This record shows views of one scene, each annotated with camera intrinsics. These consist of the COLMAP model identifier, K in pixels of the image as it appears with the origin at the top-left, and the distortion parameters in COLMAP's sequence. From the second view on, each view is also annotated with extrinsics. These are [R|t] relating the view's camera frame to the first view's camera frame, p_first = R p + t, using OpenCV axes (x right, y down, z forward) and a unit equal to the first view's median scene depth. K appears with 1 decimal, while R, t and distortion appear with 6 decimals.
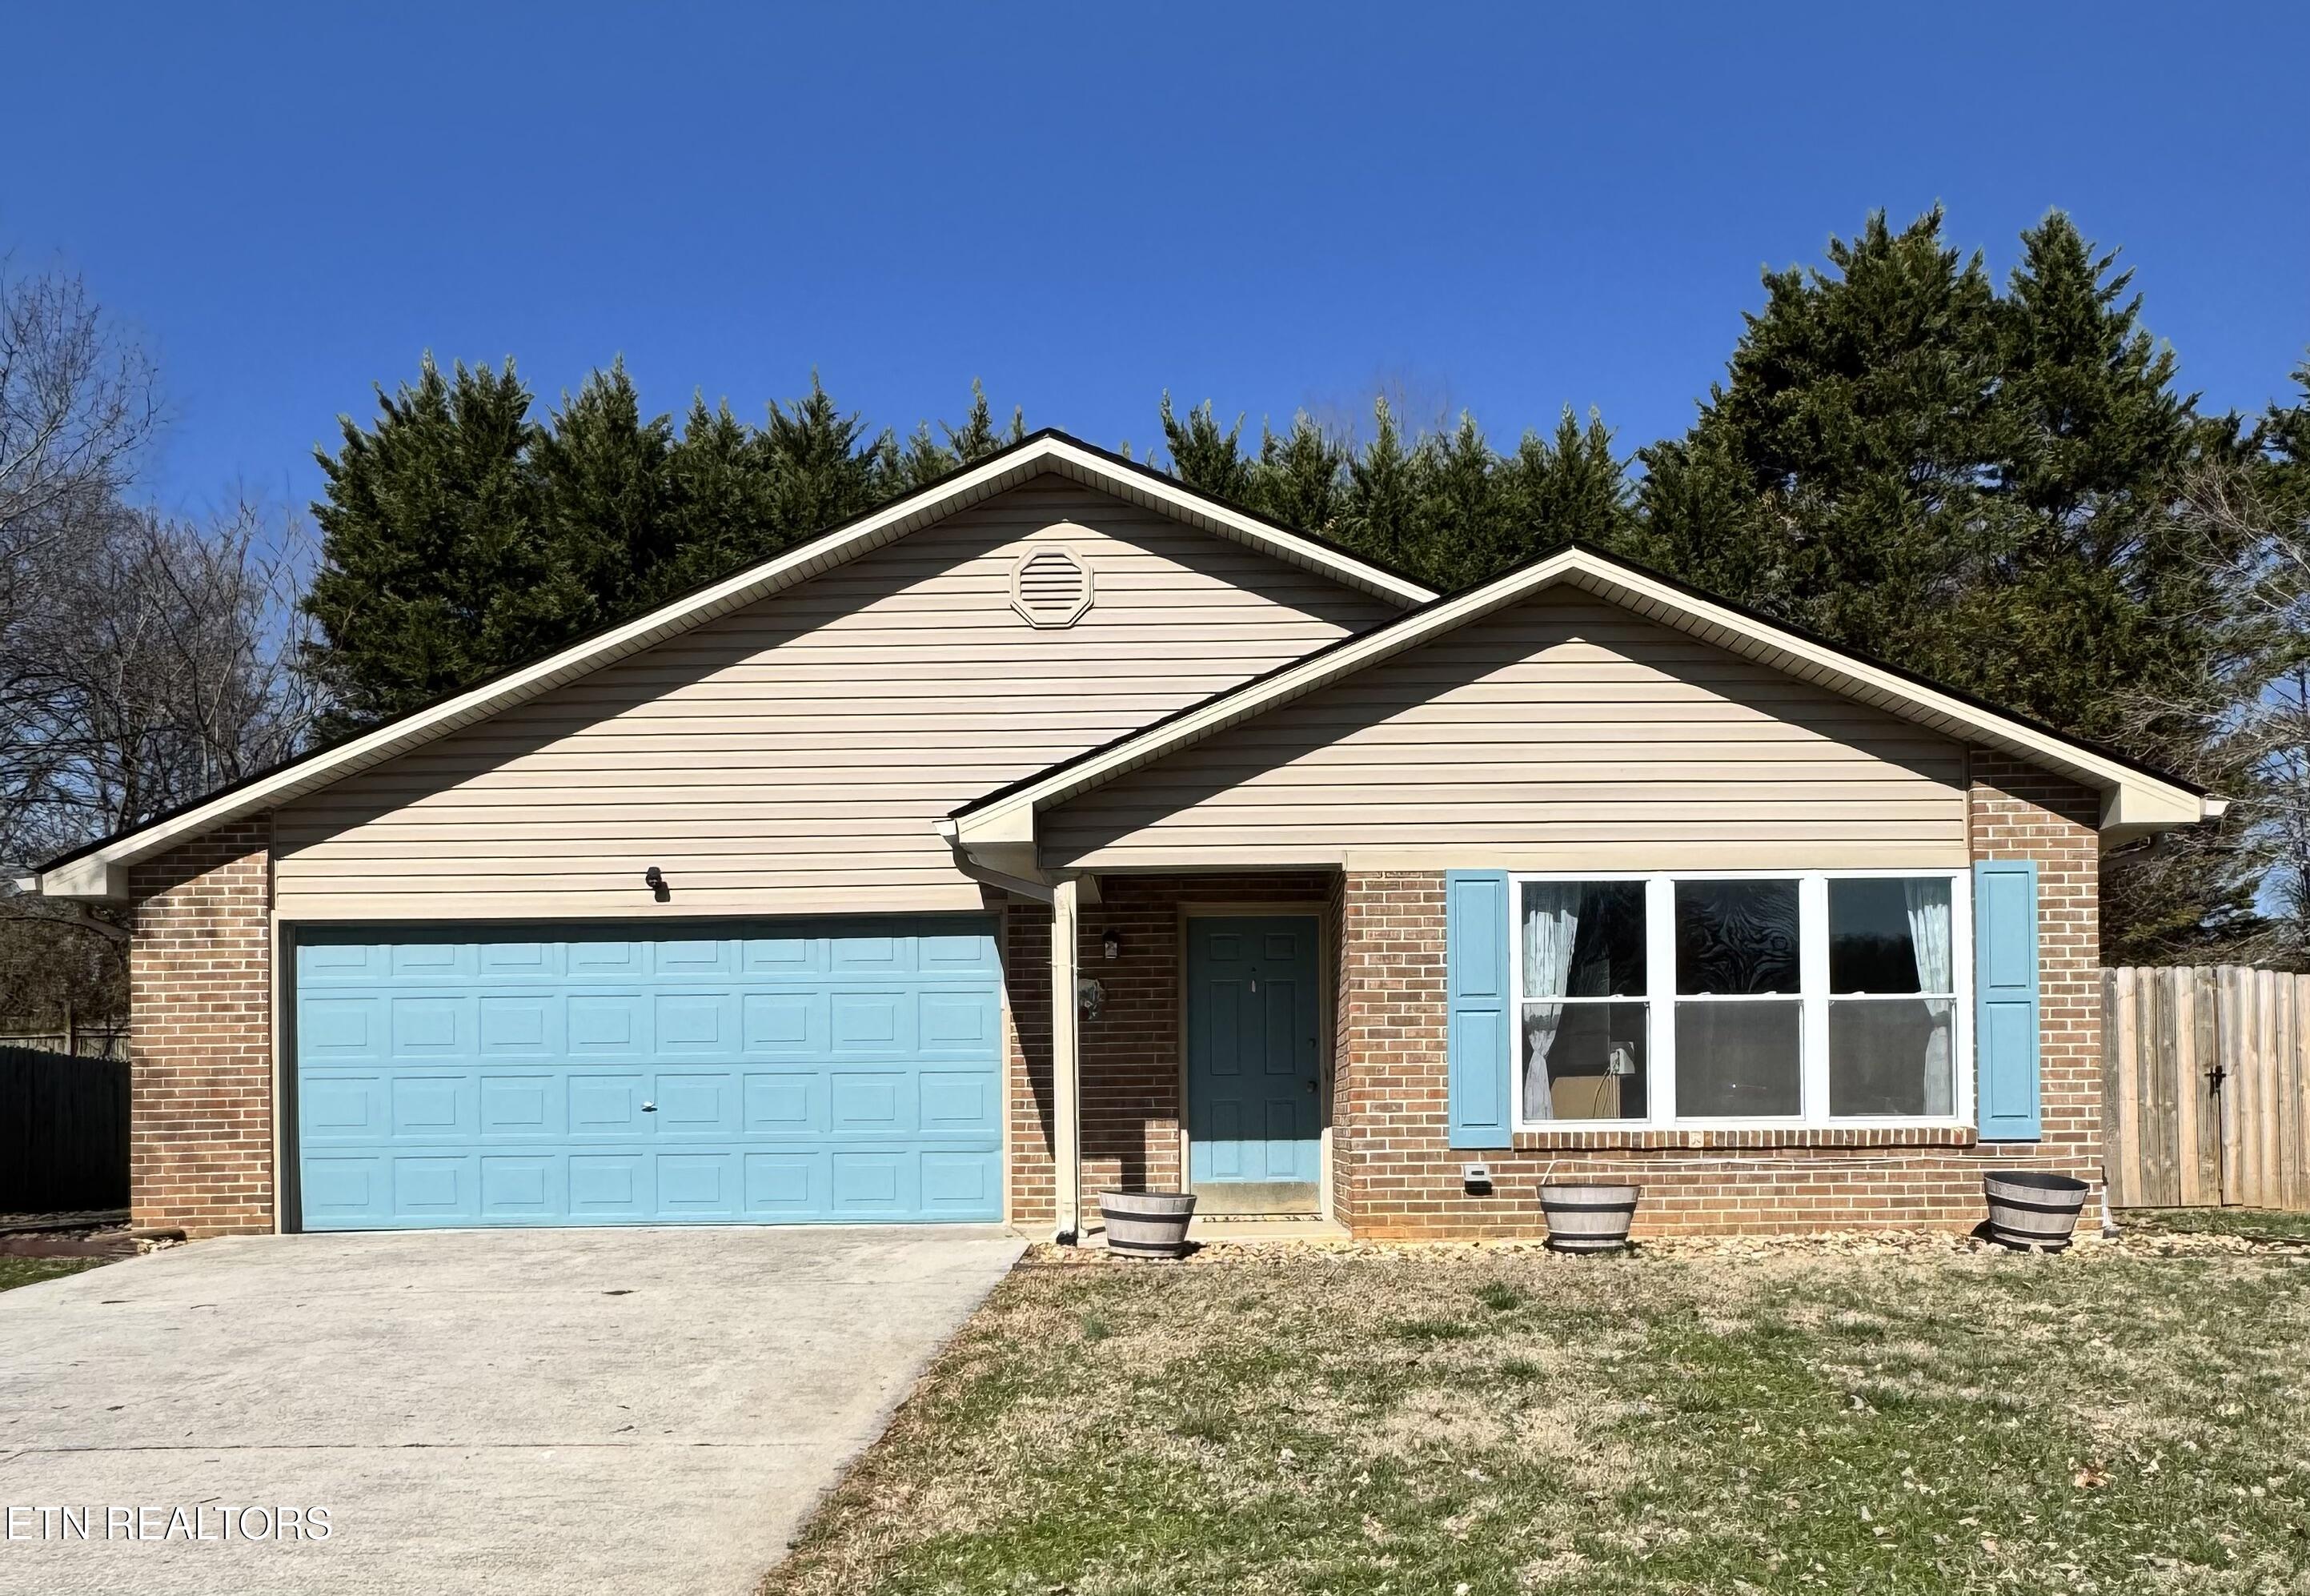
lens RADIAL K [[1998.0, 0, 1154.8], [0, 1998.0, 1100.7], [0, 0, 1]] dist [-0.006277, 0.006223]
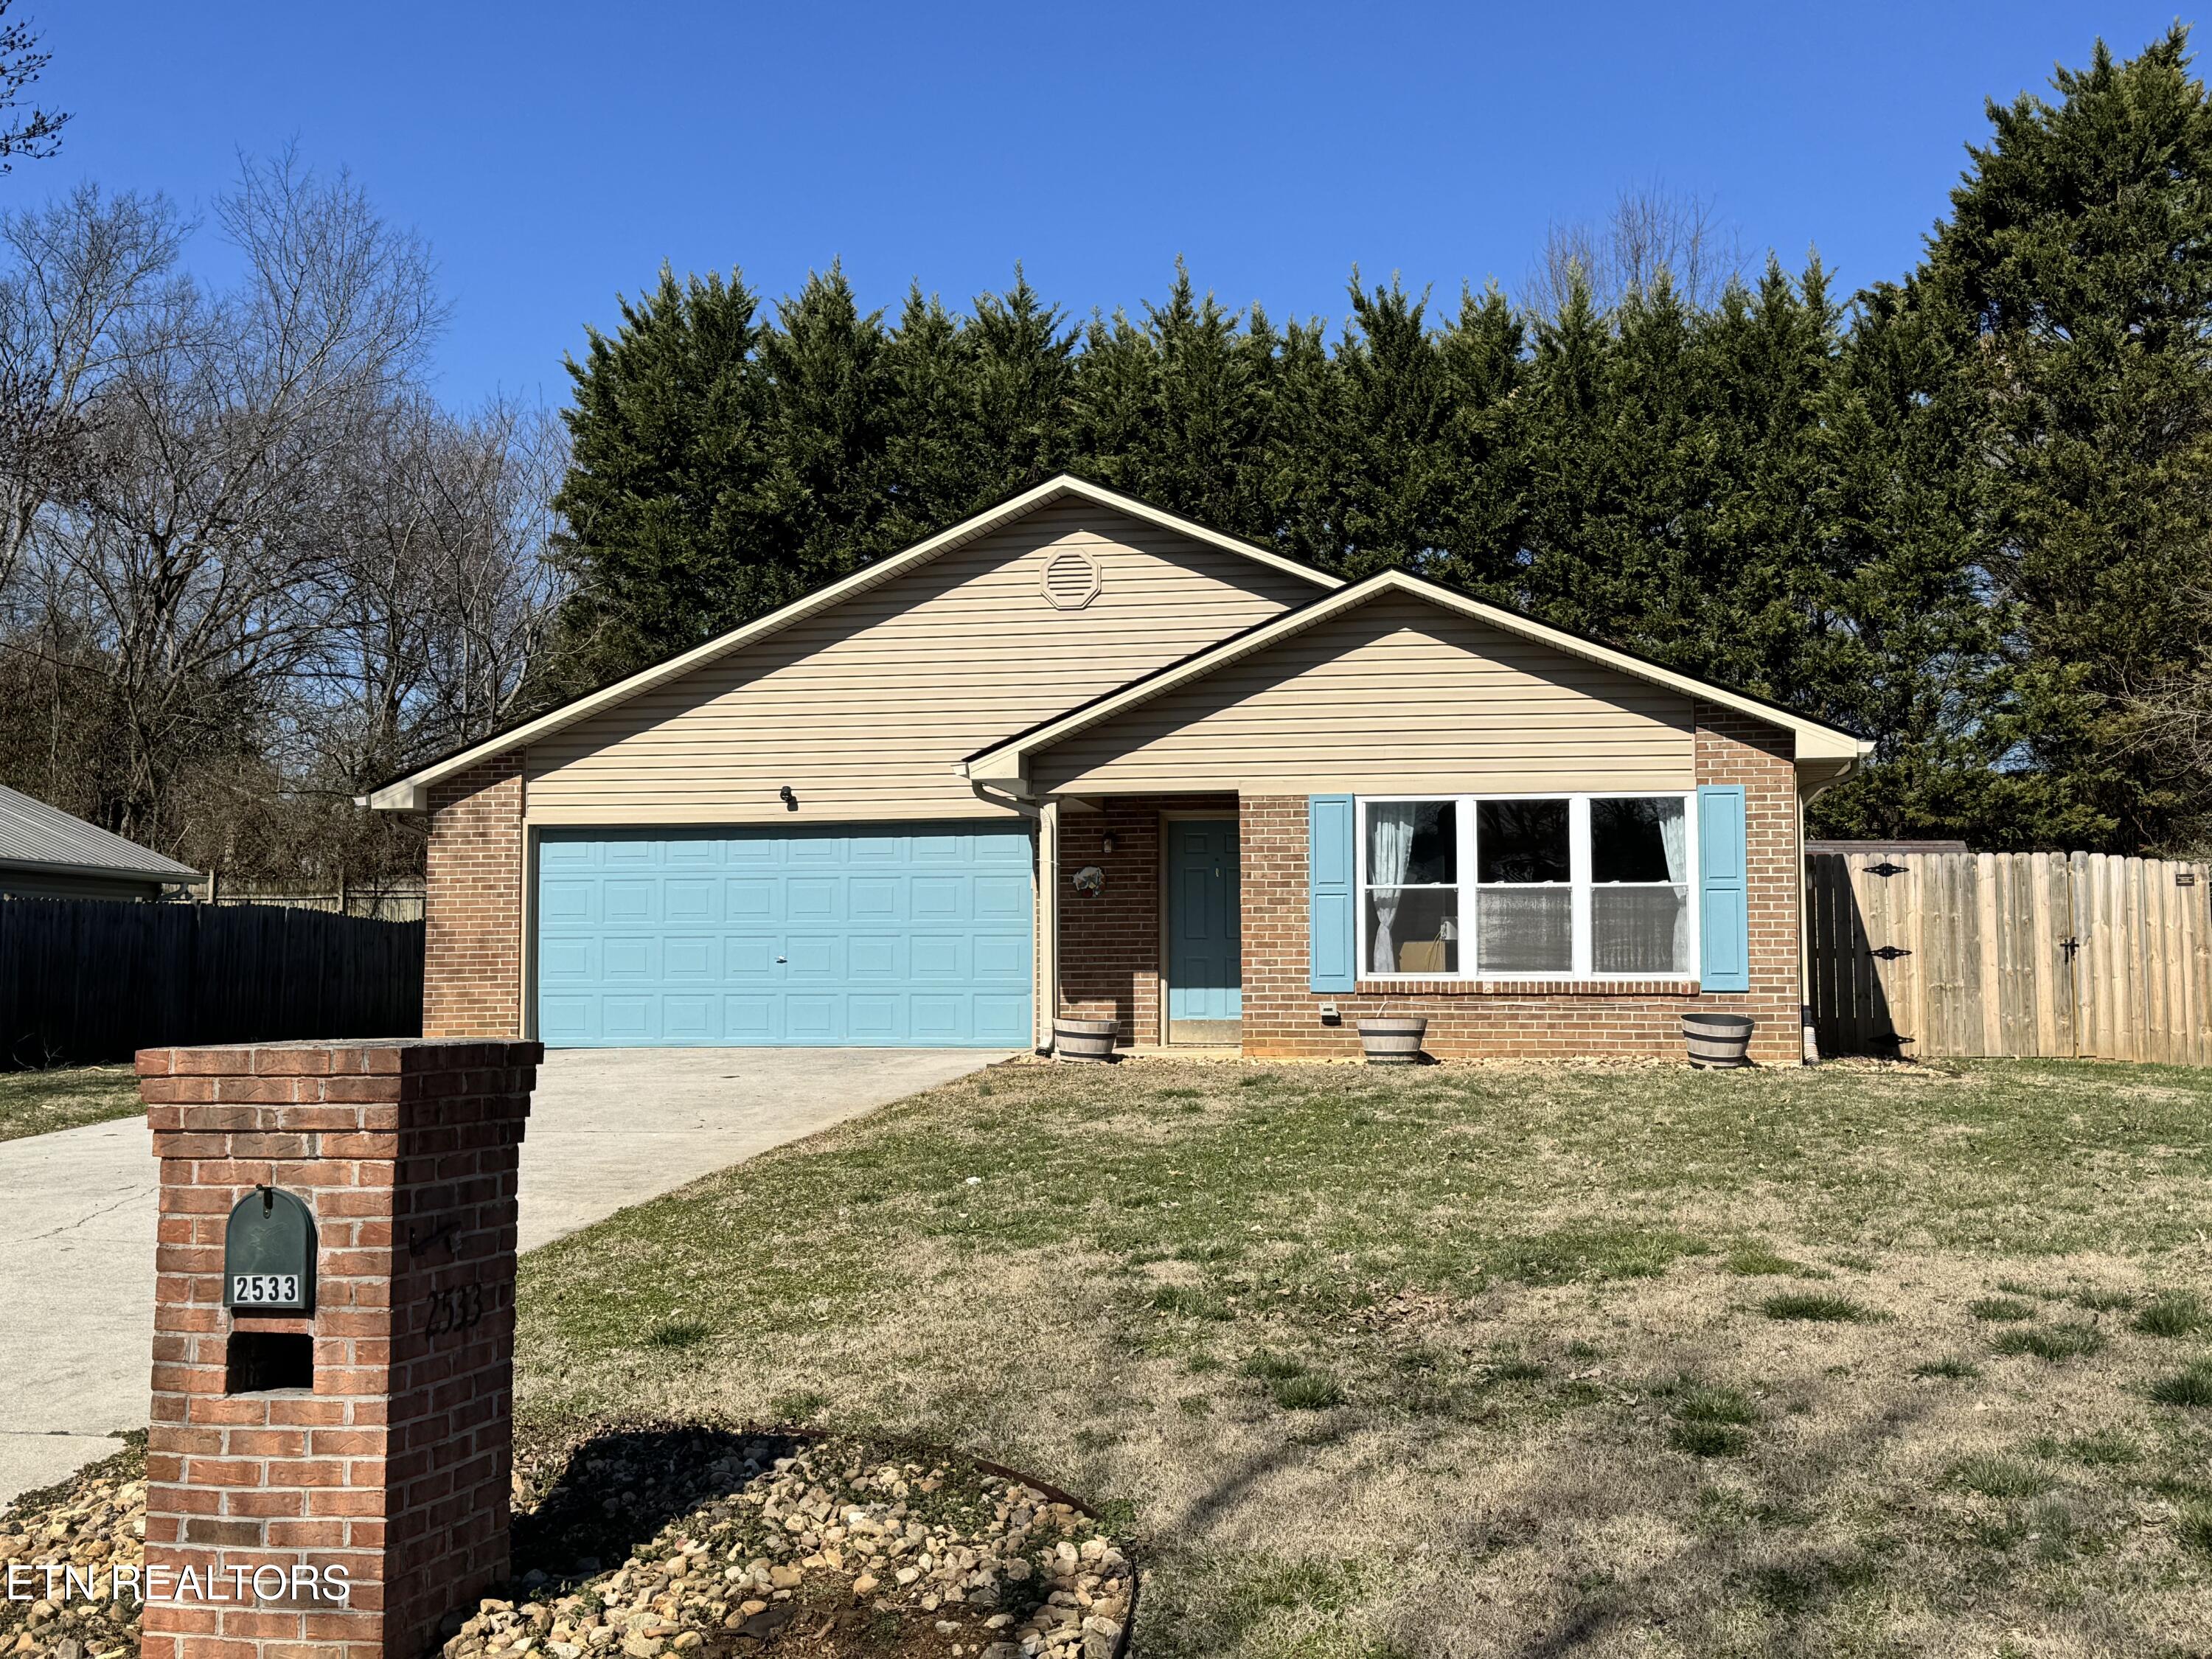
lens RADIAL K [[2571.0, 0, 1106.0], [0, 2571.0, 829.5], [0, 0, 1]] dist [0.135019, -0.218051]
pose [[0.981691, -0.002277, -0.190468, 0.305995], [-0.008022, 0.998547, -0.053286, 0.006437], [0.190313, 0.053839, 0.980246, -0.704967]]
